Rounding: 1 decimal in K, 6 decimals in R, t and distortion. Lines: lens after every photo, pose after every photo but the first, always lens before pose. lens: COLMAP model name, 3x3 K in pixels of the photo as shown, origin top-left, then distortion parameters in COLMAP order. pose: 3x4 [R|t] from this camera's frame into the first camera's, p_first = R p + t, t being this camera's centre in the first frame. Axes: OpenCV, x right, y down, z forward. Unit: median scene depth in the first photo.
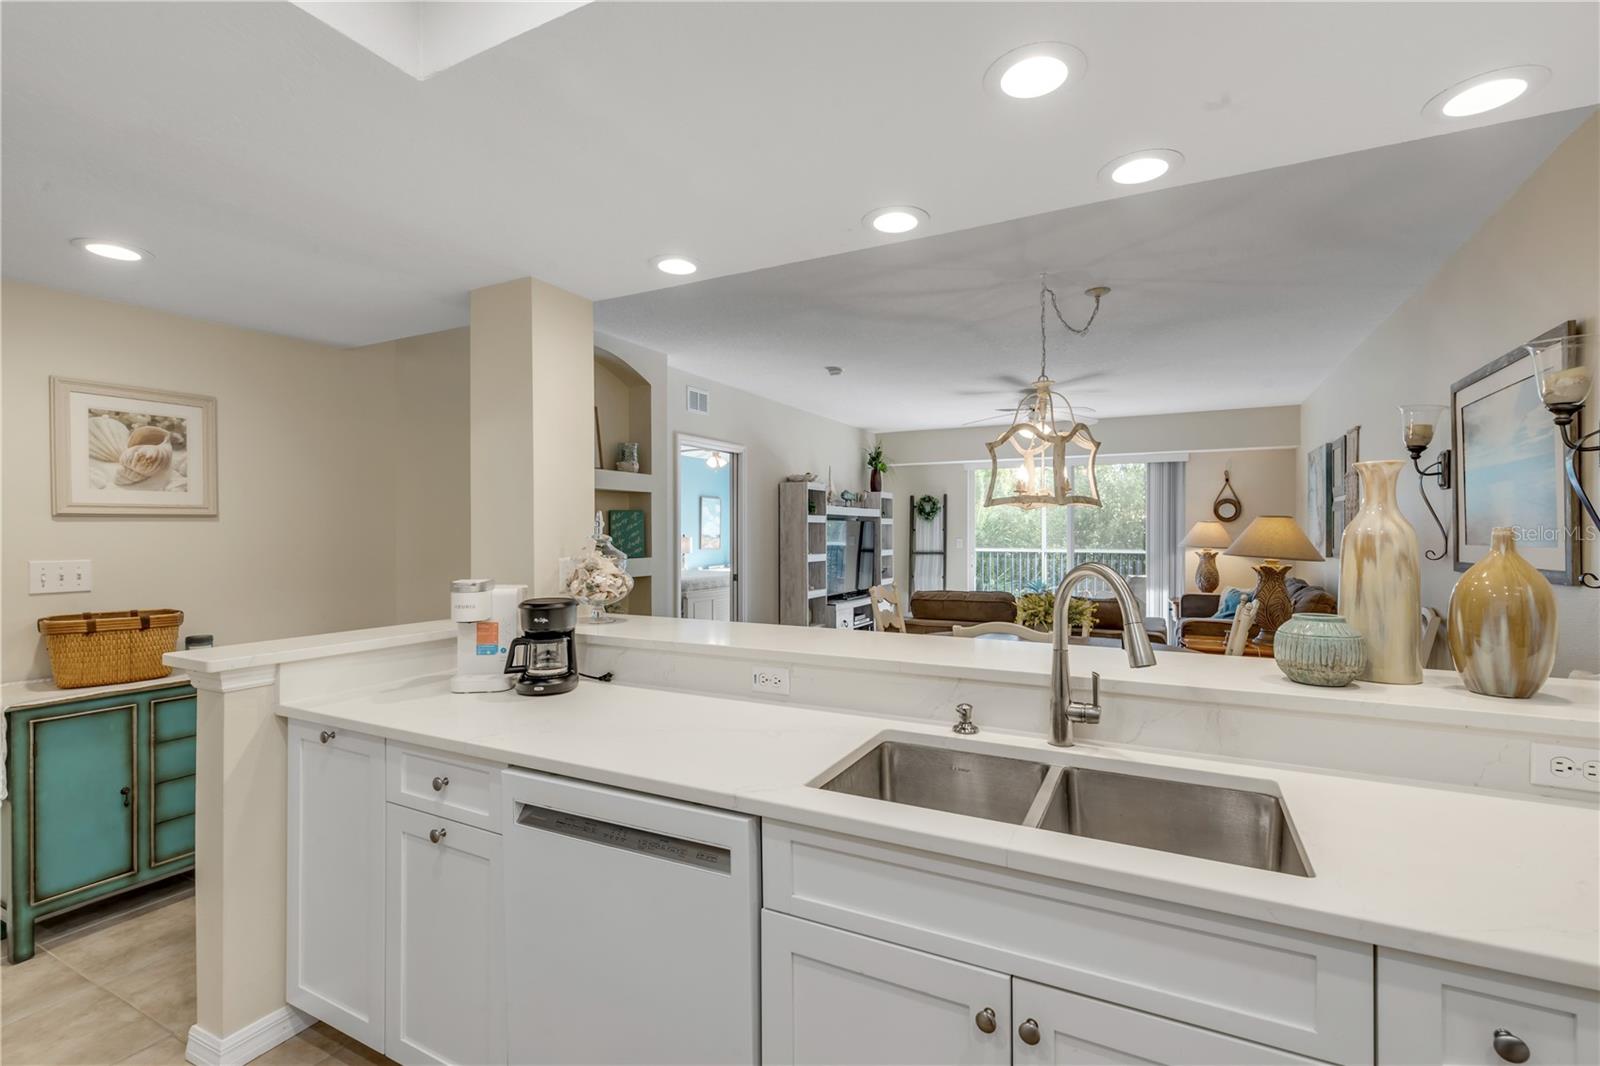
lens RADIAL K [[715.5, 0, 796.5], [0, 715.5, 533.4], [0, 0, 1]] dist [0.005211, -0.001808]
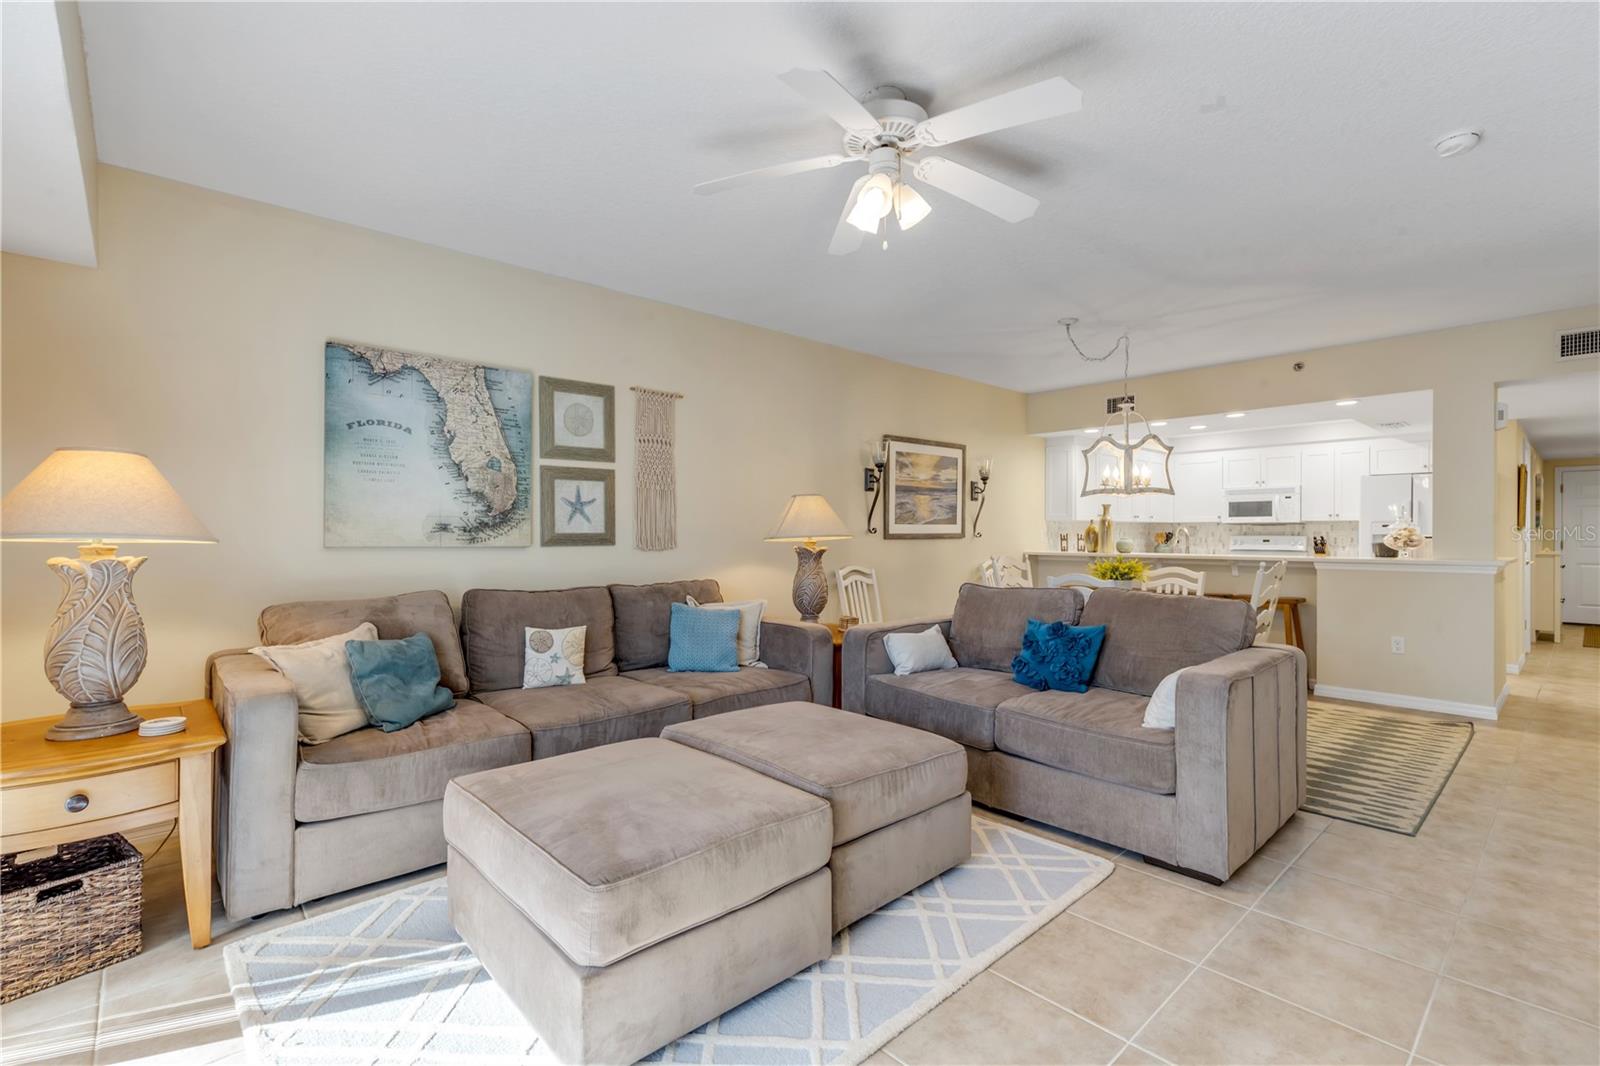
lens RADIAL K [[715.5, 0, 795.1], [0, 715.5, 534.1], [0, 0, 1]] dist [0.005211, -0.001808]
pose [[-0.937398, 0.000367, 0.348261, 0.216133], [0.000761, 0.999999, 0.000995, 0.016253], [-0.348260, 0.001198, -0.937397, 1.165968]]
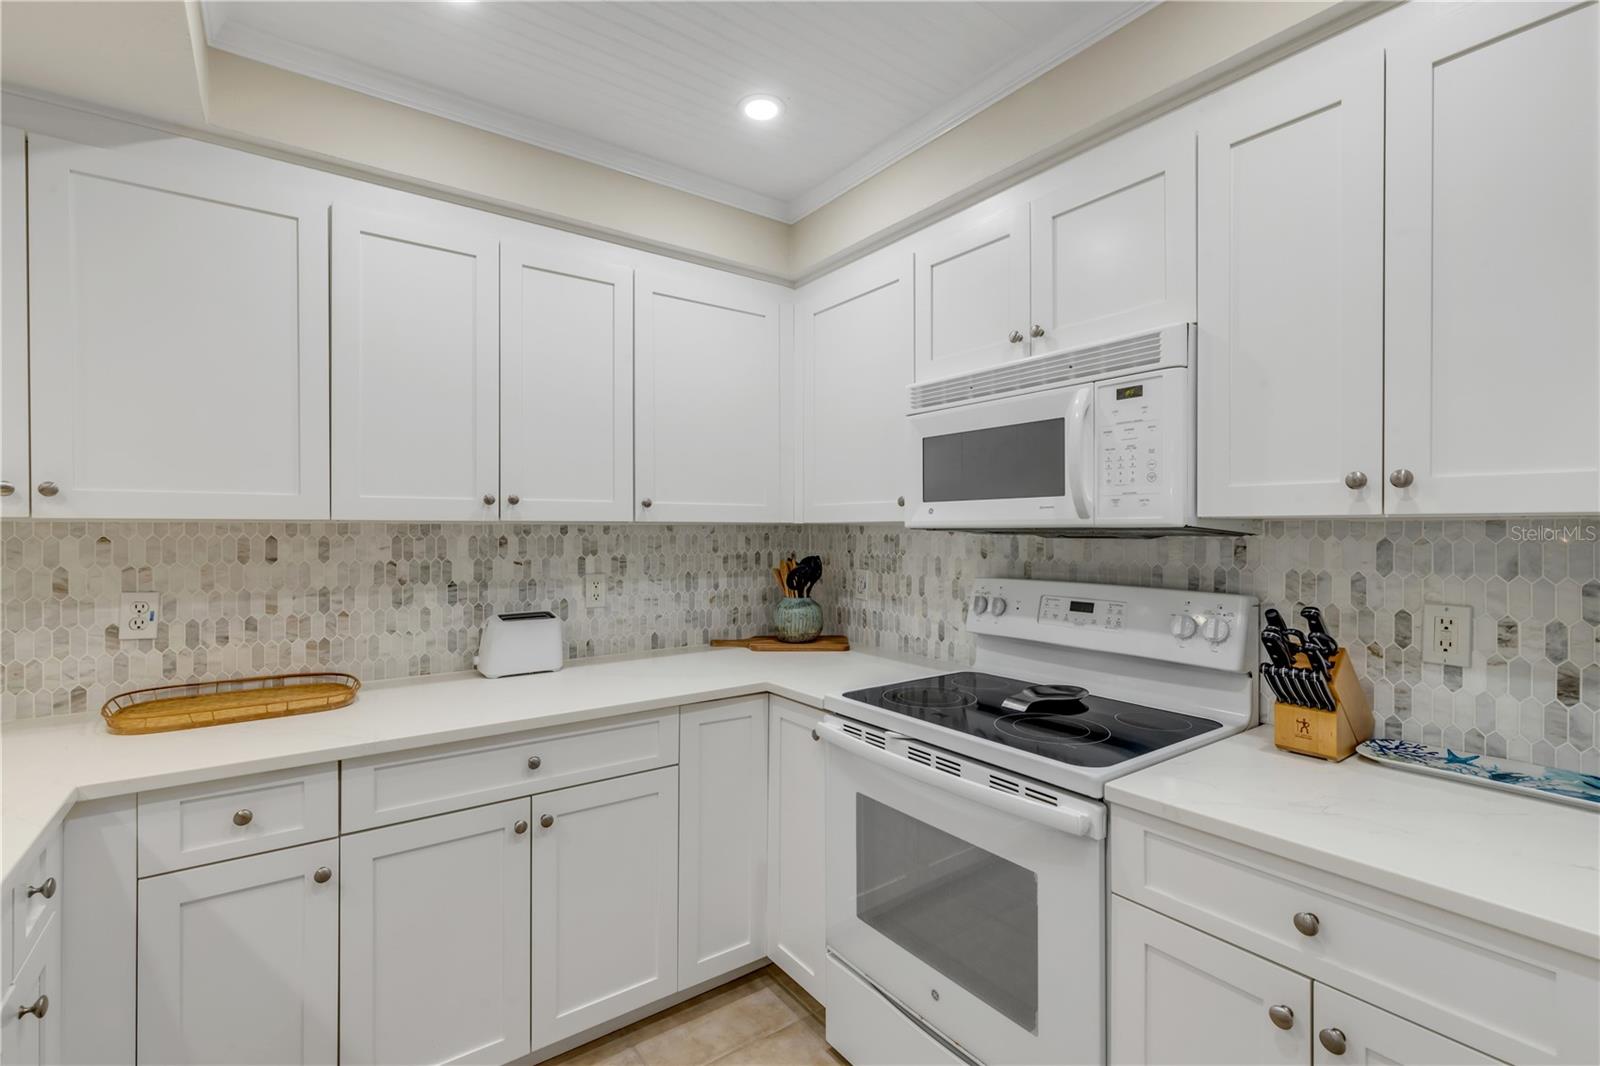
lens RADIAL K [[715.5, 0, 798.0], [0, 715.5, 530.8], [0, 0, 1]] dist [0.005211, -0.001808]
pose [[-0.895814, -0.001753, 0.444426, -0.095638], [0.000018, 0.999992, 0.003980, 0.001392], [-0.444429, 0.003573, -0.895807, 0.161921]]
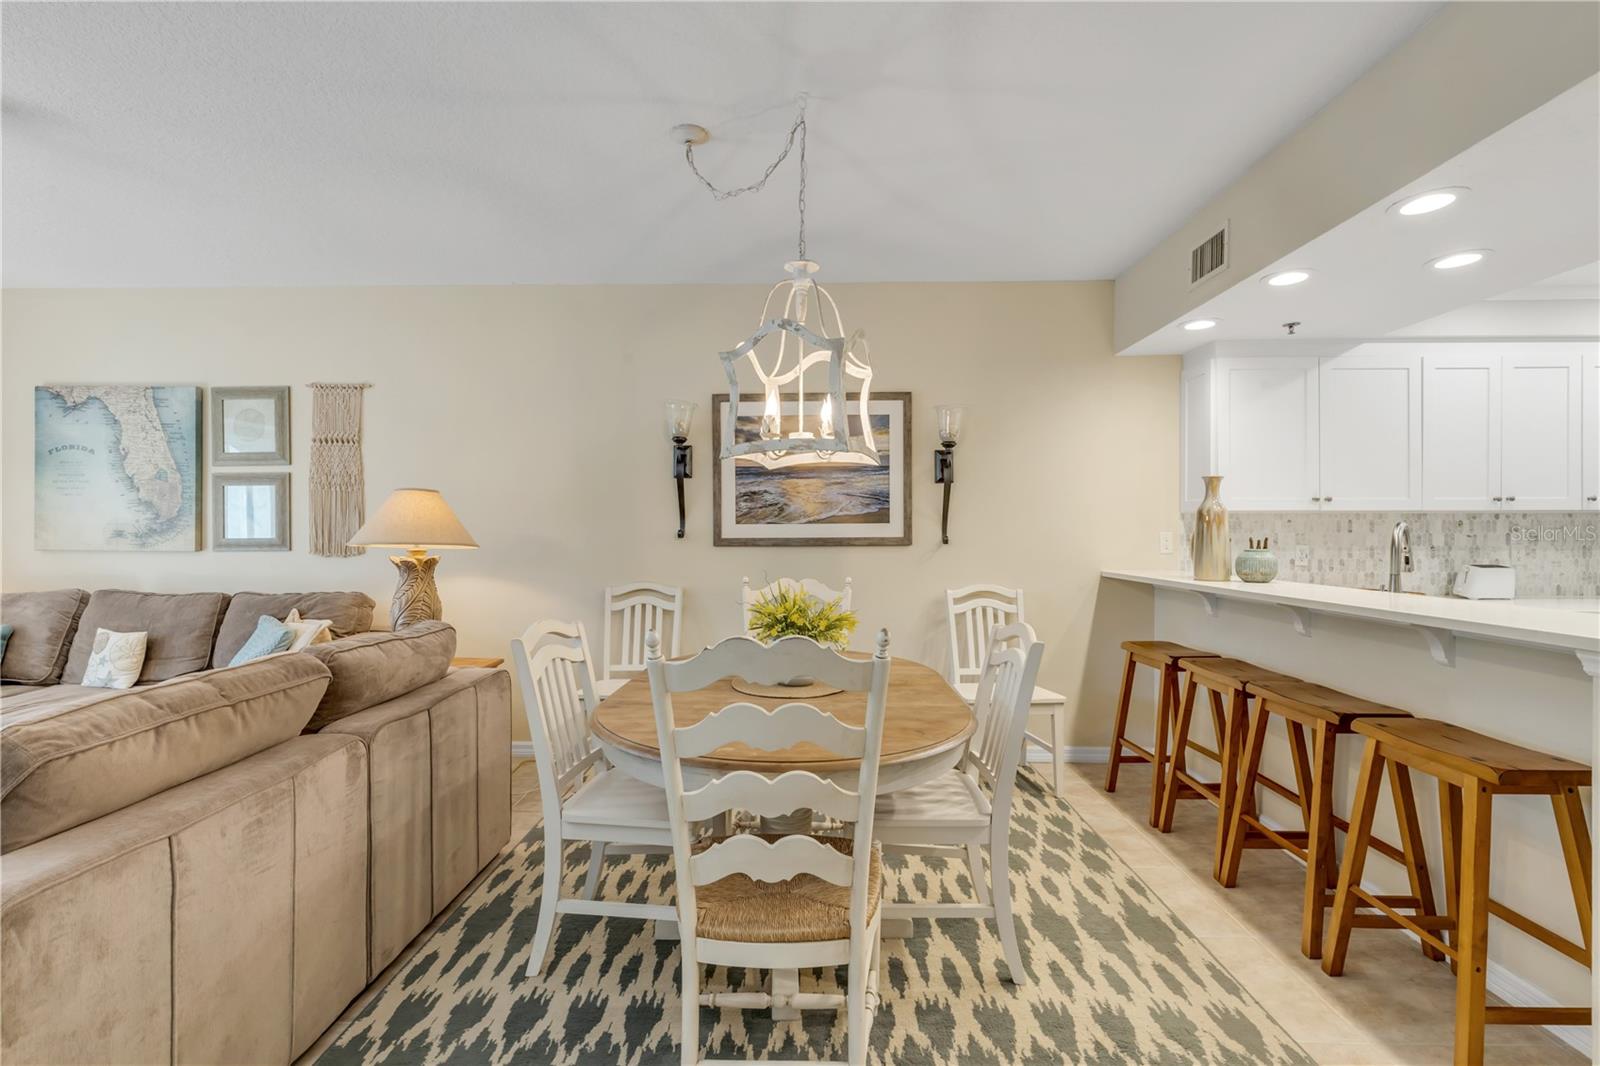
lens RADIAL K [[715.5, 0, 794.7], [0, 715.5, 533.5], [0, 0, 1]] dist [0.005211, -0.001808]
pose [[-0.441996, -0.002394, 0.897014, -0.102888], [0.002285, 0.999990, 0.003795, 0.011267], [-0.897014, 0.003727, -0.441986, 0.600150]]
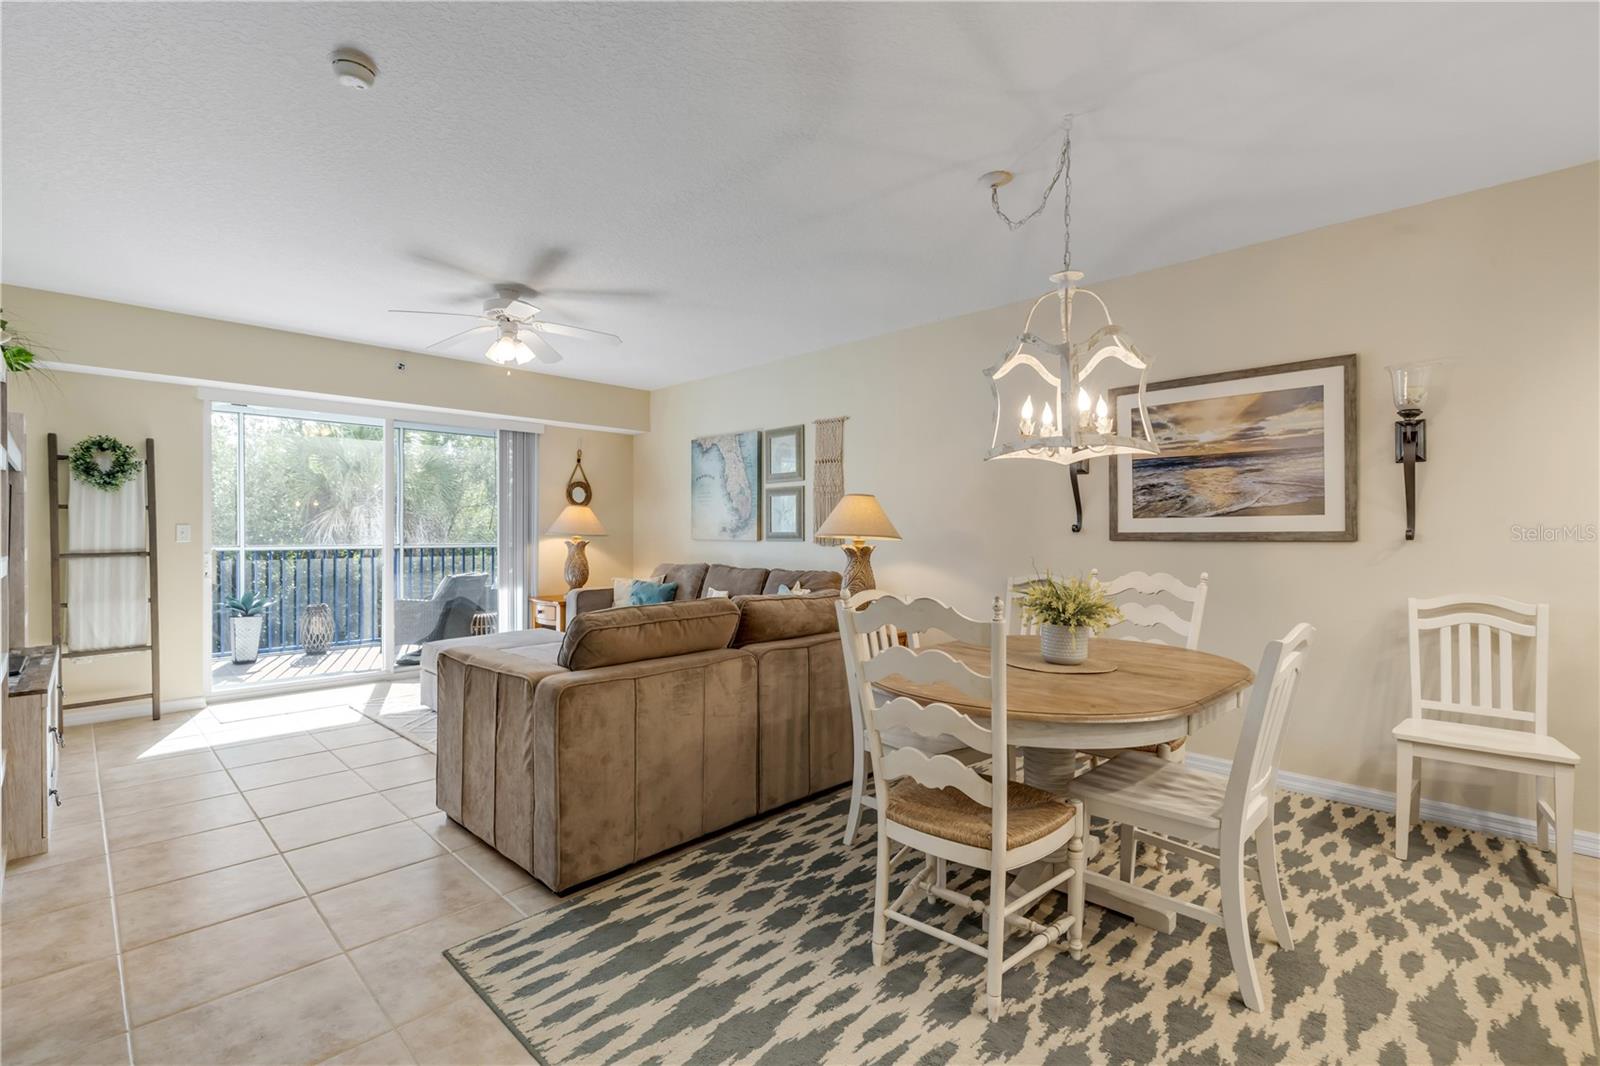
lens RADIAL K [[715.5, 0, 794.9], [0, 715.5, 533.5], [0, 0, 1]] dist [0.005211, -0.001808]
pose [[0.296228, -0.001714, 0.955116, -0.179605], [0.001392, 0.999998, 0.001363, 0.016228], [-0.955116, 0.000926, 0.296230, 0.487723]]
